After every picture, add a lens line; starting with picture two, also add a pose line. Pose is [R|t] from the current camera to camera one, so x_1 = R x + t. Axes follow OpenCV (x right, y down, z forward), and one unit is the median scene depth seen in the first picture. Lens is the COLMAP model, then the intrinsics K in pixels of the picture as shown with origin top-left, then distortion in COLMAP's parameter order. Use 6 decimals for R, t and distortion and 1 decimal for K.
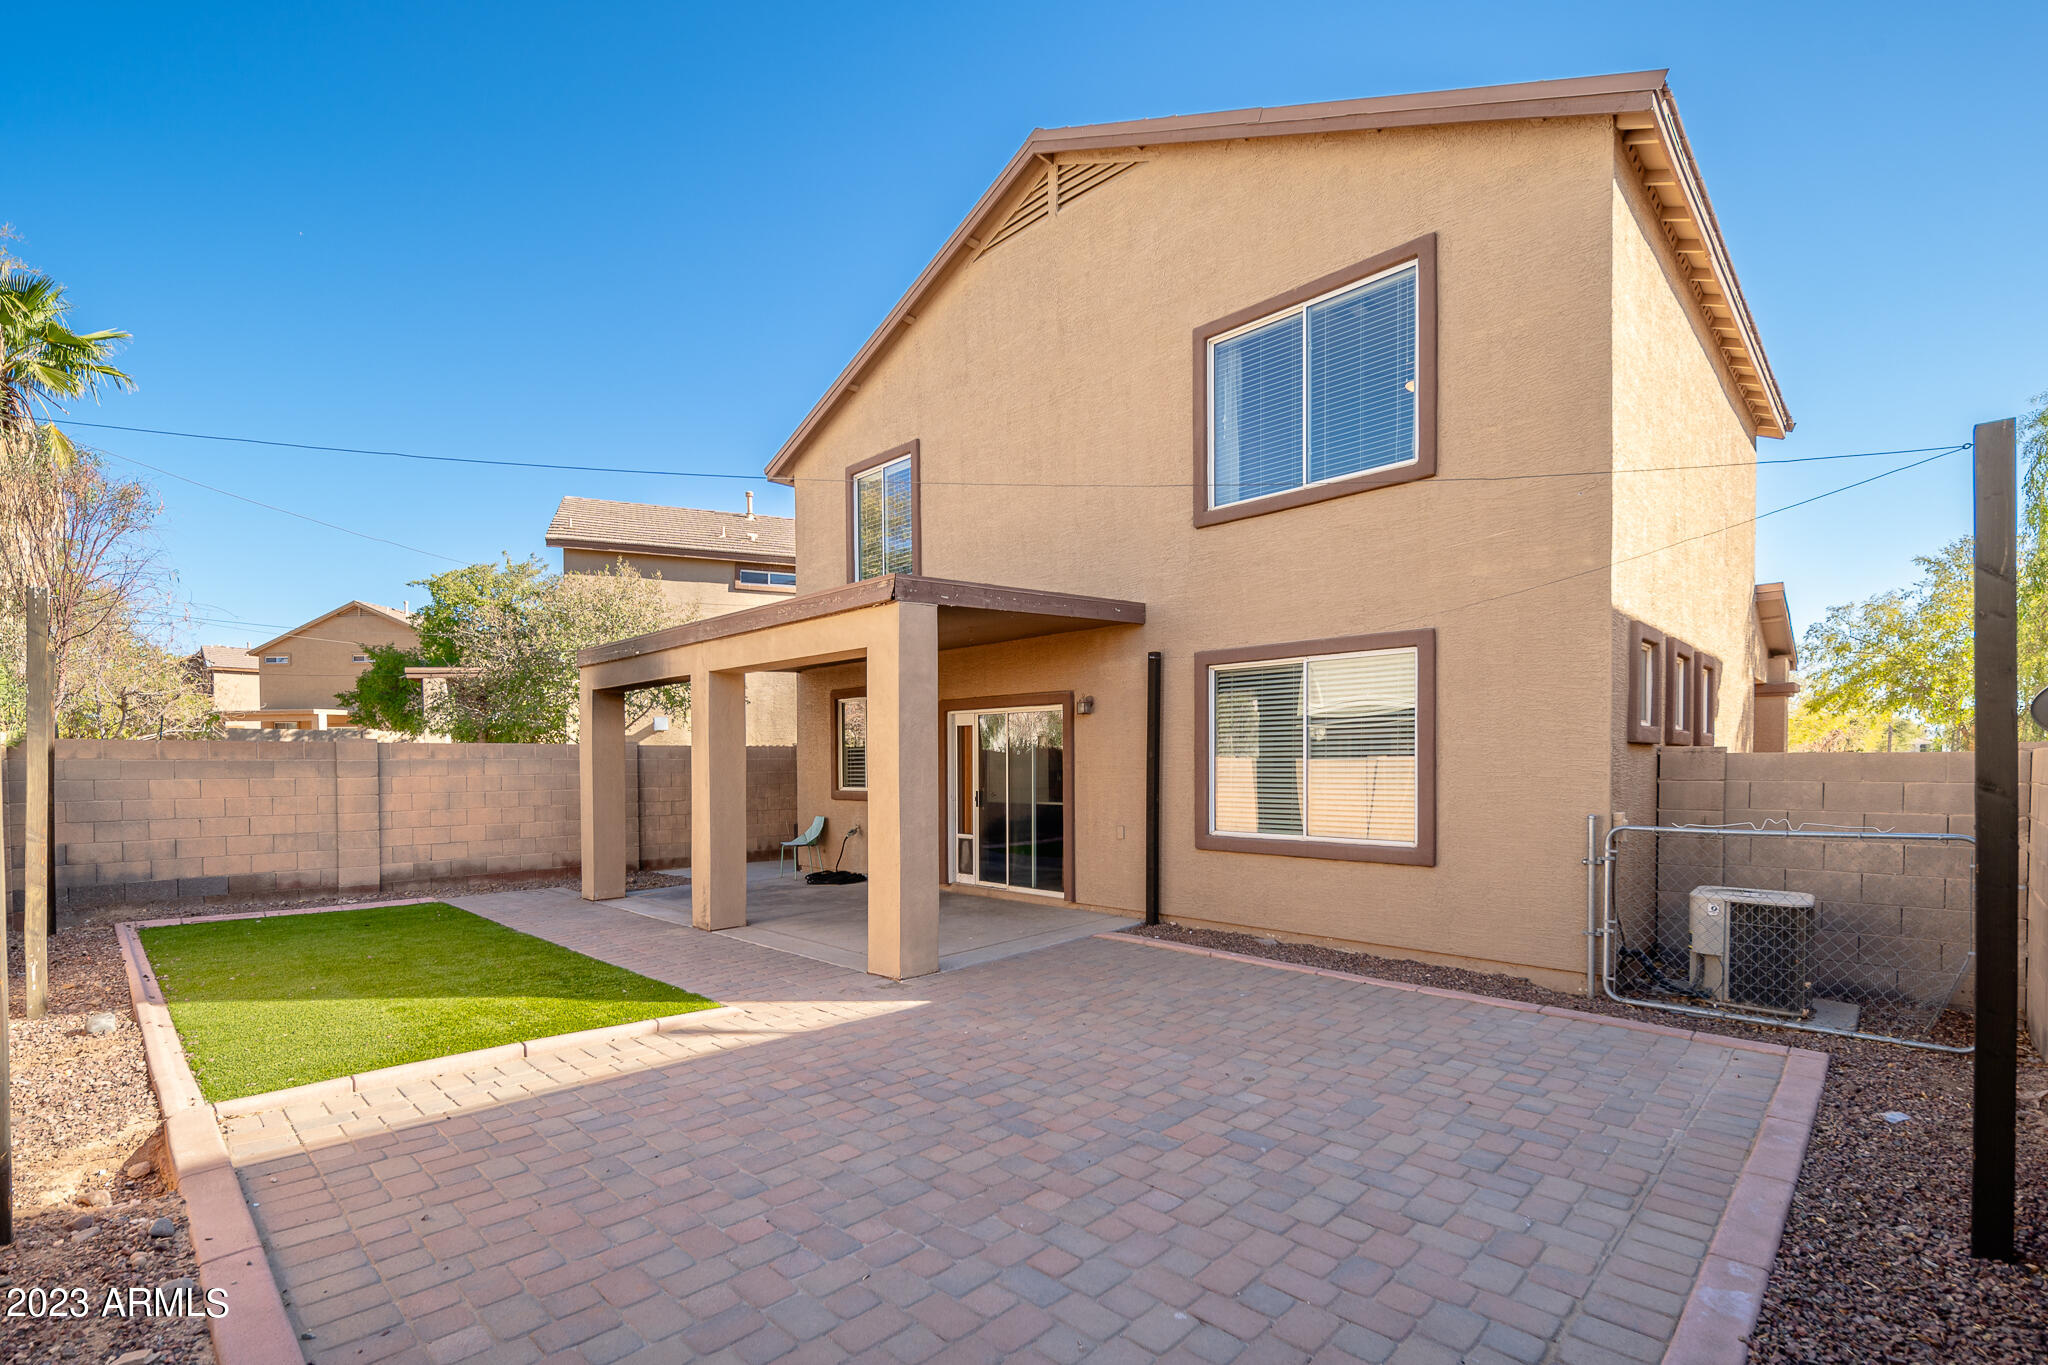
lens RADIAL K [[925.1, 0, 1001.8], [0, 925.1, 770.4], [0, 0, 1]] dist [0.004809, -0.001770]
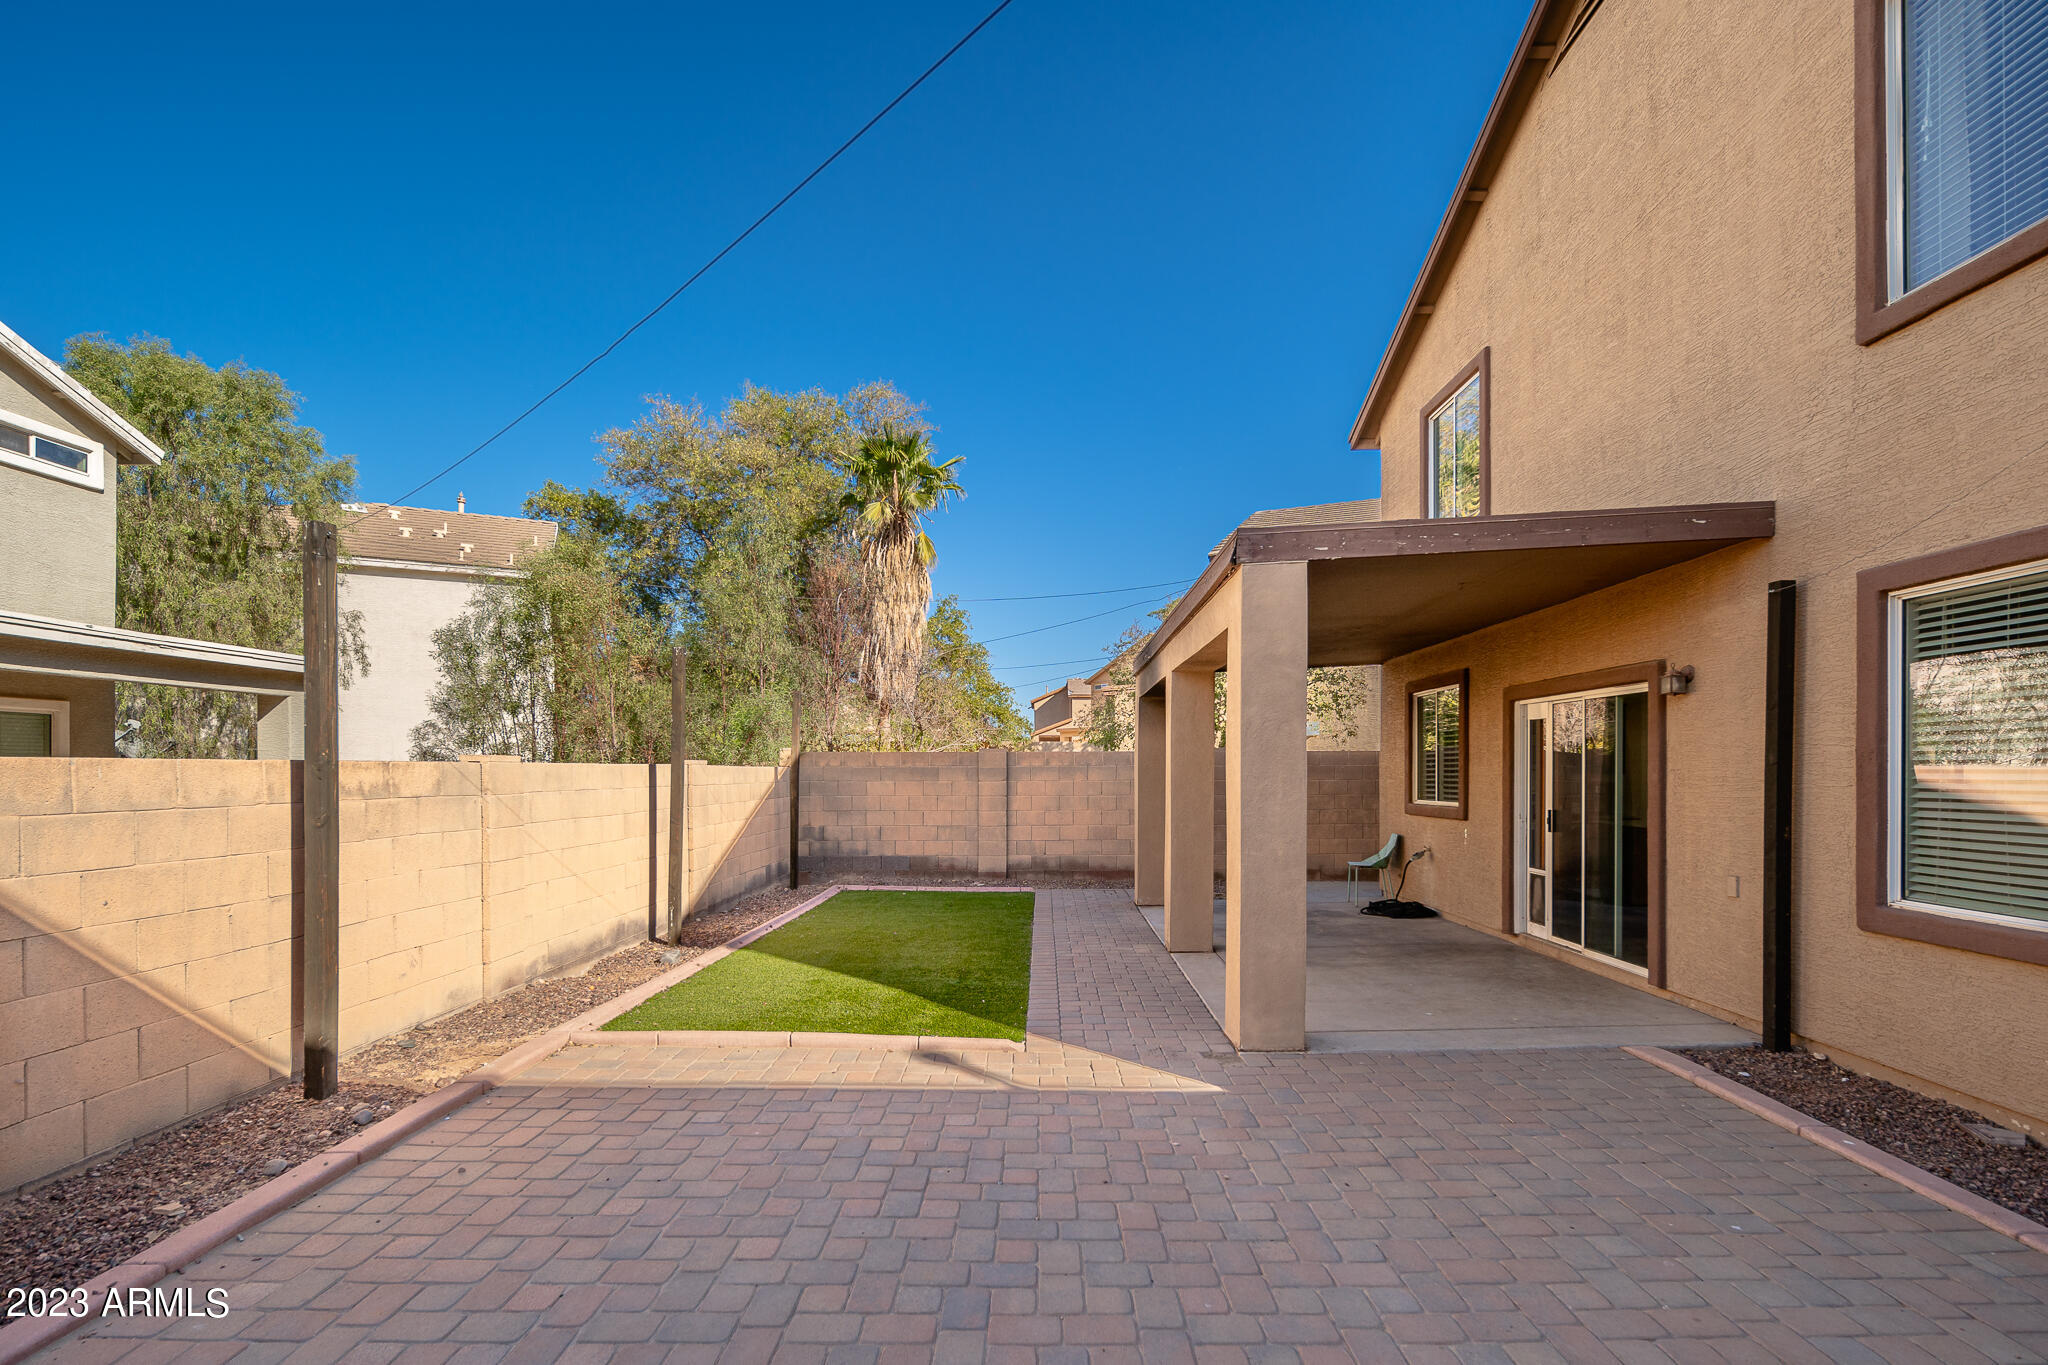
lens RADIAL K [[925.1, 0, 1022.9], [0, 925.1, 770.6], [0, 0, 1]] dist [0.004809, -0.001770]
pose [[0.699581, 0.002654, -0.714549, 0.230097], [-0.006461, 0.999976, -0.002611, -0.004238], [0.714525, 0.006443, 0.699581, 0.234075]]
